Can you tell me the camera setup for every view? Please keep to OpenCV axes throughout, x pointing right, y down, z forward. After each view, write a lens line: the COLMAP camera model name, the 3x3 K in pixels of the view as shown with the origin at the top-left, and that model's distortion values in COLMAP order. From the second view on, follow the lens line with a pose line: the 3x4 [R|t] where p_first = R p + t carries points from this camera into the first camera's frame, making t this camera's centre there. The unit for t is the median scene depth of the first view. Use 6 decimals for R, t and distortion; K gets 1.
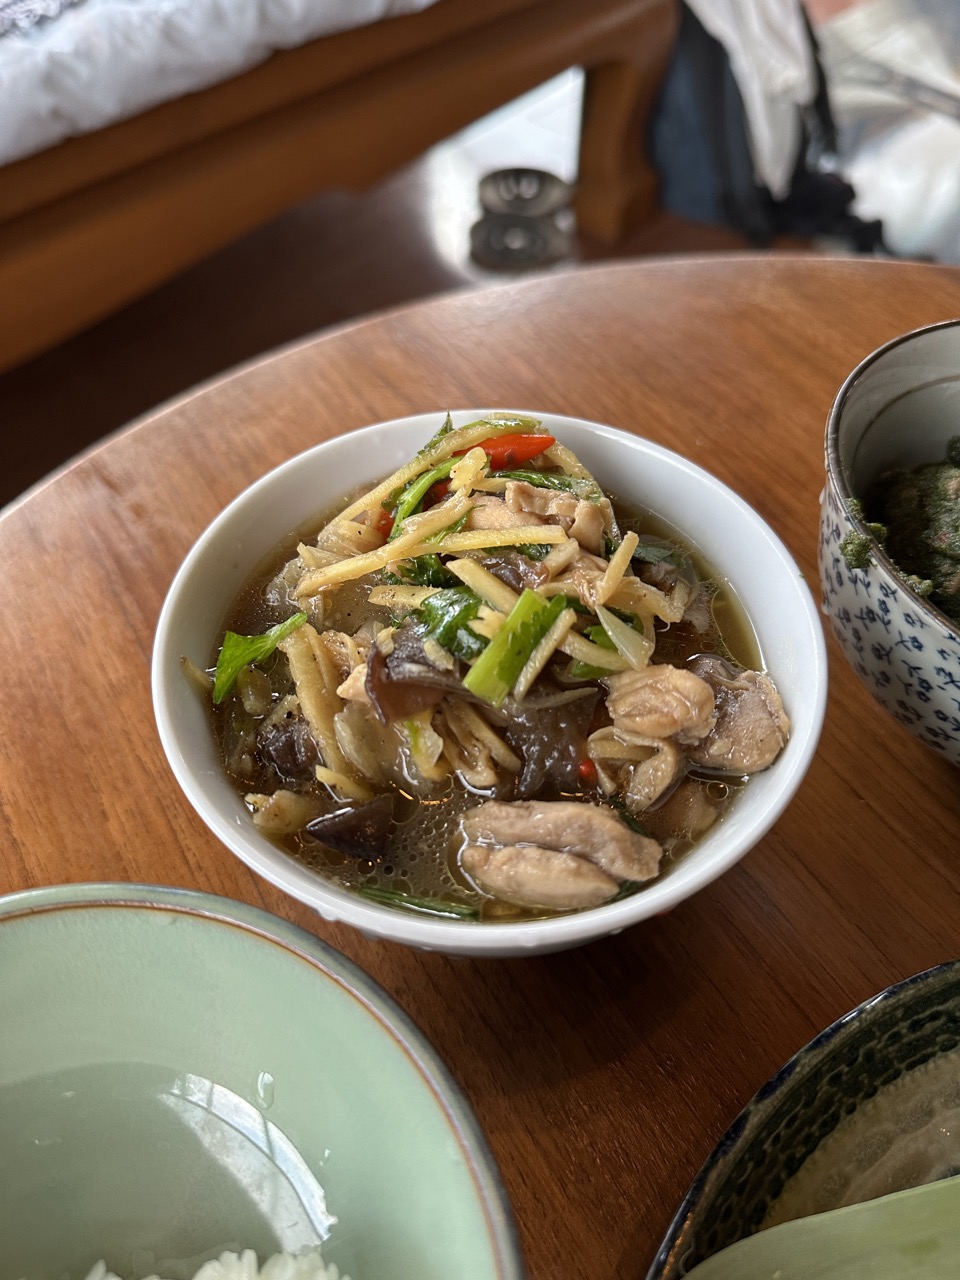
lens RADIAL K [[933.0, 0, 480.0], [0, 933.0, 640.0], [0, 0, 1]] dist [0.009556, -0.000547]
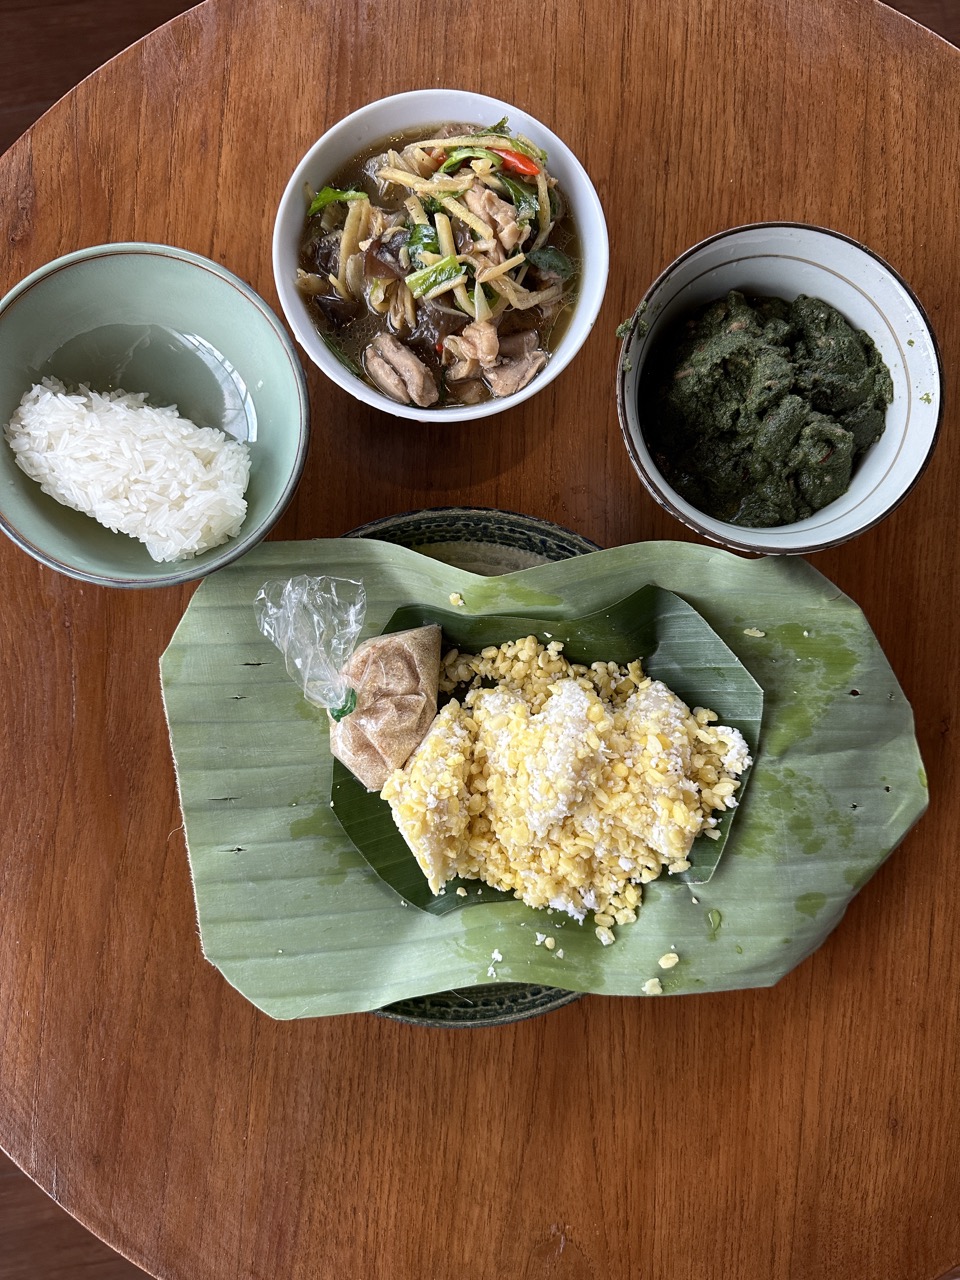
lens RADIAL K [[933.0, 0, 480.0], [0, 933.0, 640.0], [0, 0, 1]] dist [0.009556, -0.000547]
pose [[0.814416, 0.580234, -0.007438, 0.580213], [-0.471051, 0.668544, 0.575466, -0.667854], [0.338877, -0.465165, 0.817792, -0.979138]]
